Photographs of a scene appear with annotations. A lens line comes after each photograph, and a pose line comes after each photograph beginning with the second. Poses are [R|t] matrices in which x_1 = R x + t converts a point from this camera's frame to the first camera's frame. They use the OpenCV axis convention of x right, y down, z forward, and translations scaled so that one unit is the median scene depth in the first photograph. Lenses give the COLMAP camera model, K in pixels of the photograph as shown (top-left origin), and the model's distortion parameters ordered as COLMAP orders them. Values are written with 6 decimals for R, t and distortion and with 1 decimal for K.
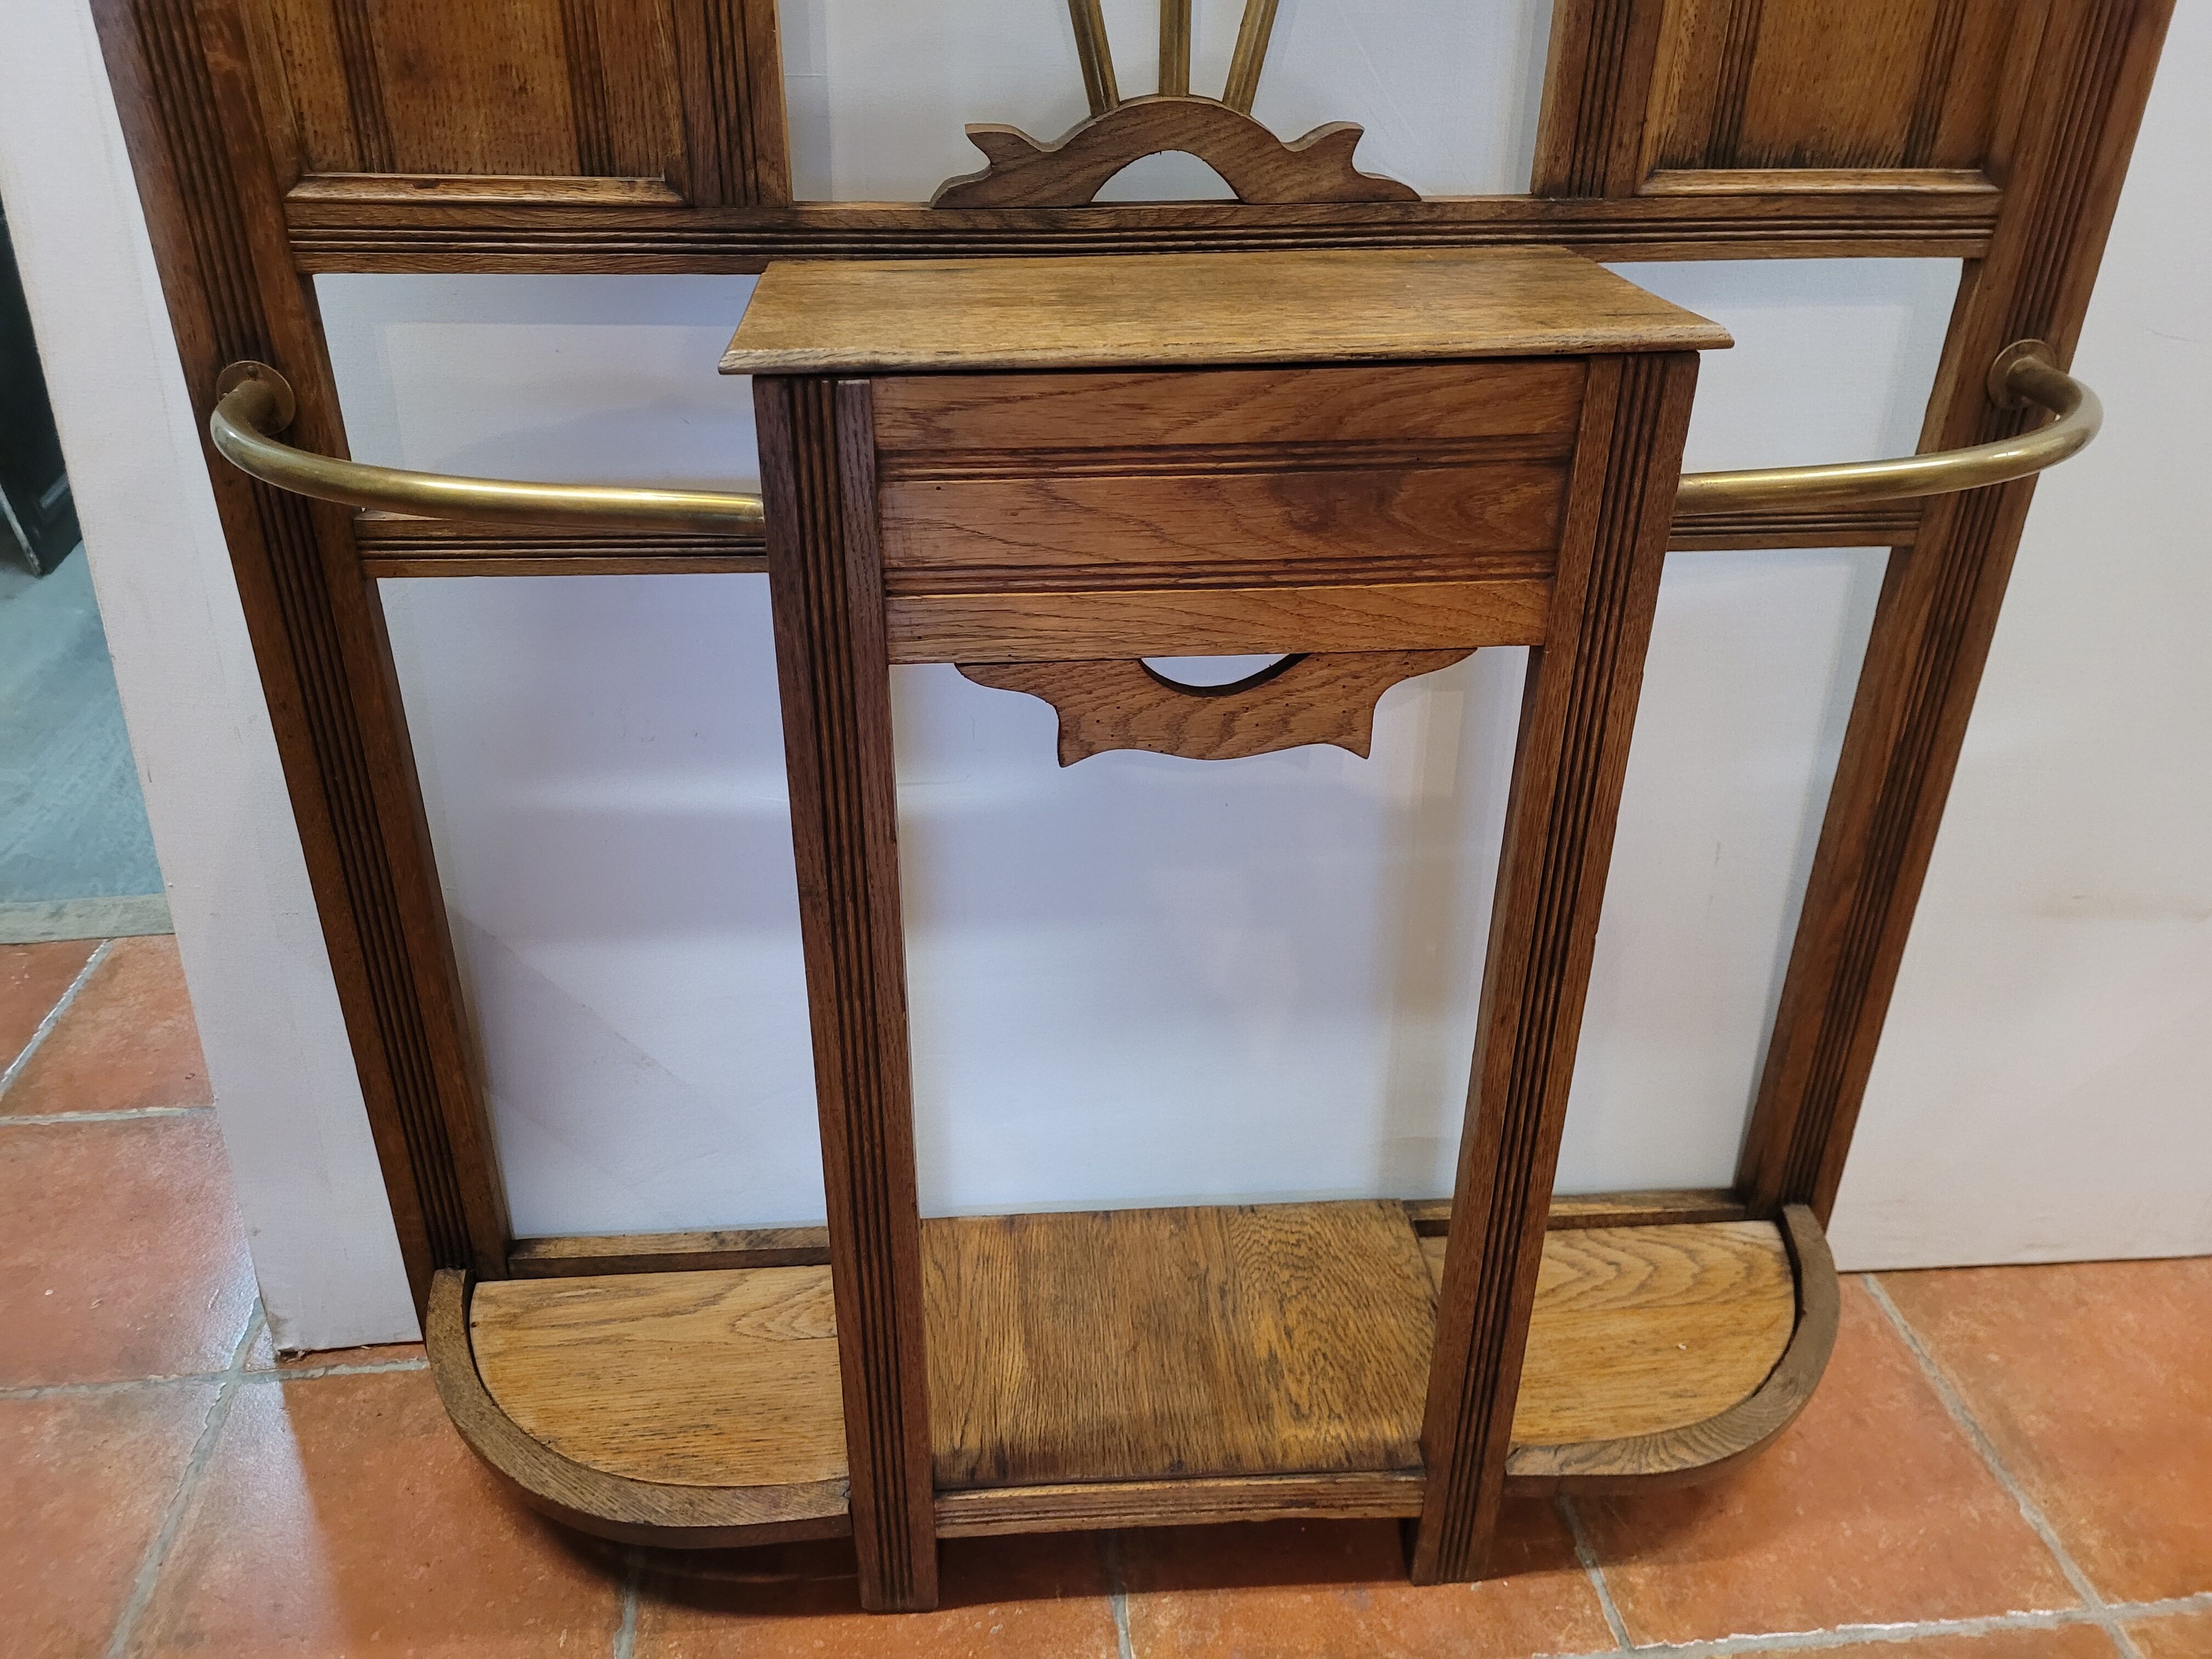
lens RADIAL K [[1659.3, 0, 1080.7], [0, 1659.3, 791.5], [0, 0, 1]] dist [0.054258, -0.051995]
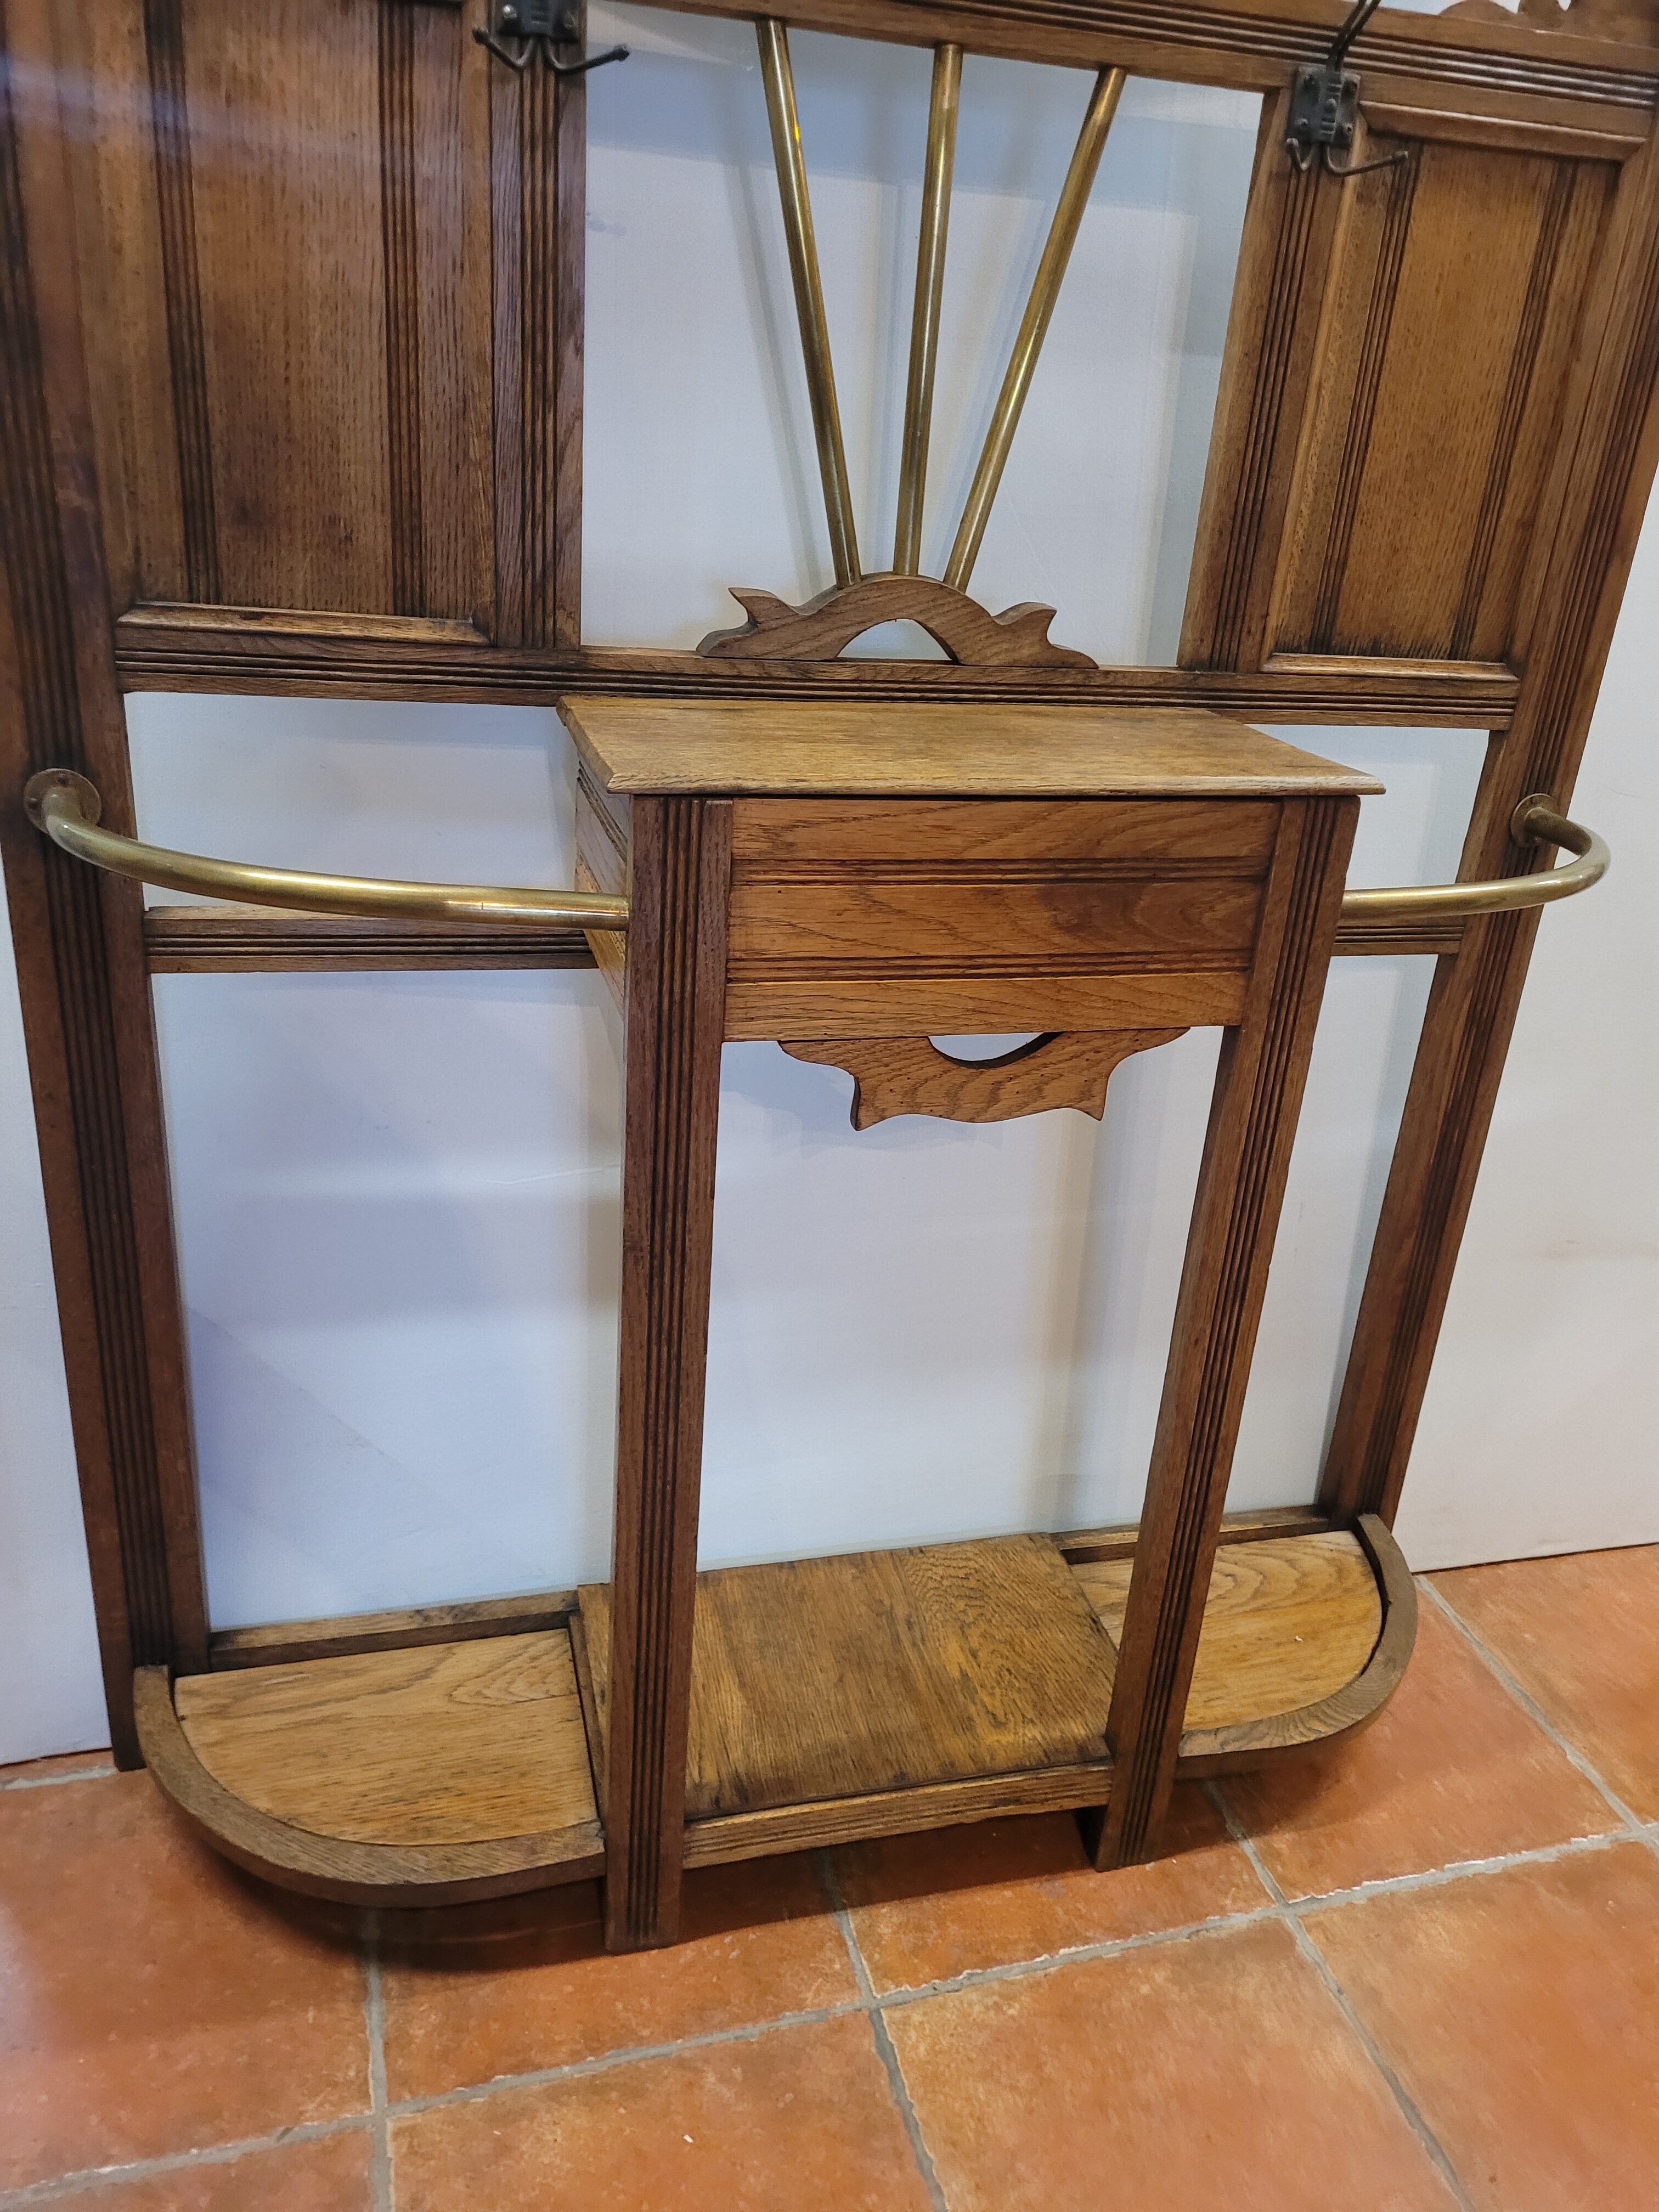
lens RADIAL K [[1653.0, 0, 867.0], [0, 1653.0, 1078.3], [0, 0, 1]] dist [0.061827, -0.058104]
pose [[0.977635, -0.009991, 0.210073, -0.188952], [0.027397, 0.996410, -0.080108, 0.031921], [-0.208518, 0.084072, 0.974398, -0.104418]]
